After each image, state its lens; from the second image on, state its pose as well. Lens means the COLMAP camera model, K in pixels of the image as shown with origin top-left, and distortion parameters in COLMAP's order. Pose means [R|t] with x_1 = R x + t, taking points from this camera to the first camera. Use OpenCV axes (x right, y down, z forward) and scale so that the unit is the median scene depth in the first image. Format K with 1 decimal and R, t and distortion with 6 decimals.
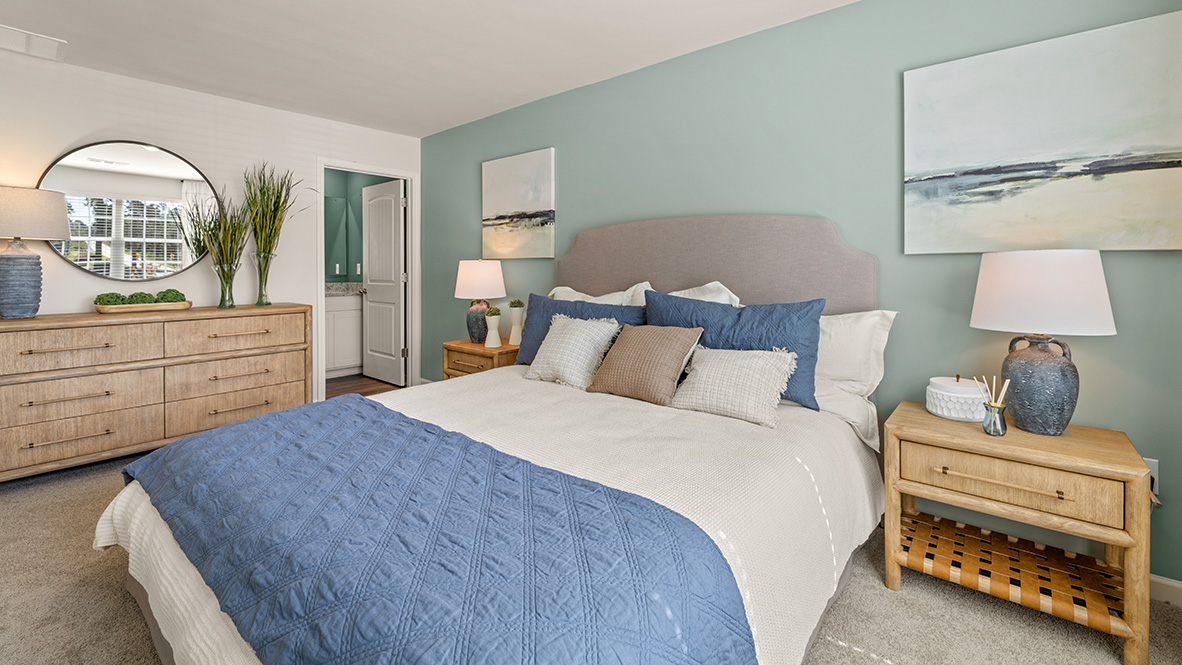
lens RADIAL K [[494.6, 0, 588.1], [0, 494.6, 269.4], [0, 0, 1]] dist [0.000478, -0.000079]
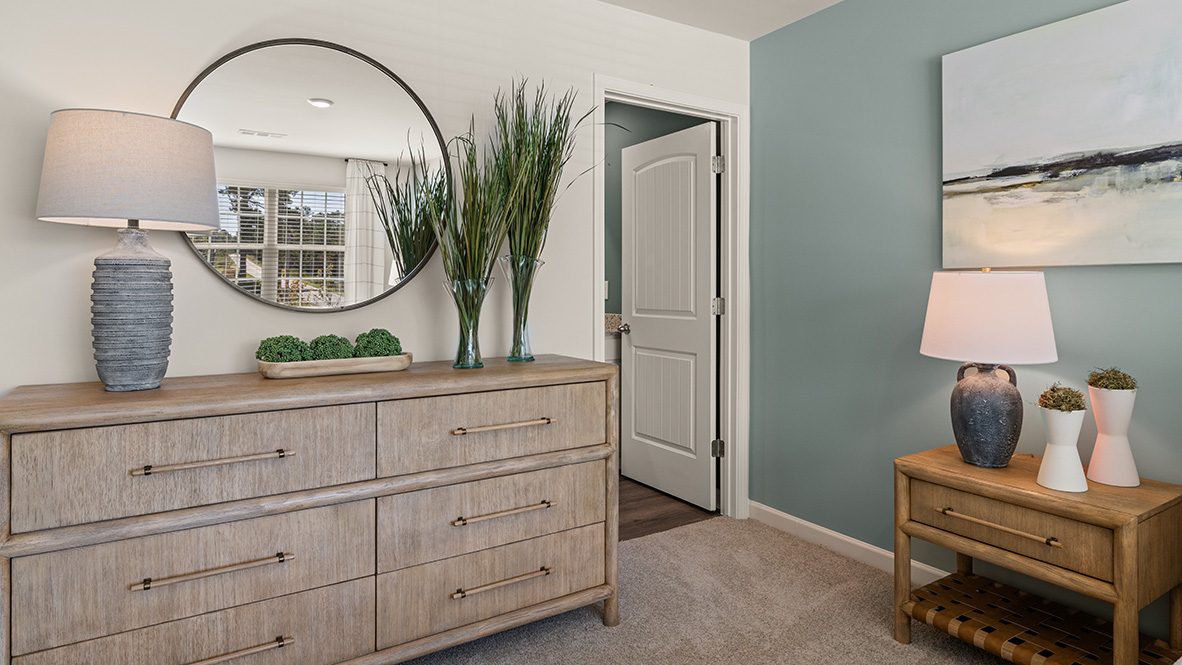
lens RADIAL K [[661.2, 0, 589.9], [0, 661.2, 285.0], [0, 0, 1]] dist [0.001744, 0.001449]
pose [[0.957394, 0.001621, -0.288781, -0.426930], [-0.004253, 0.999955, -0.008488, 0.000421], [0.288754, 0.009355, 0.957358, 0.404642]]
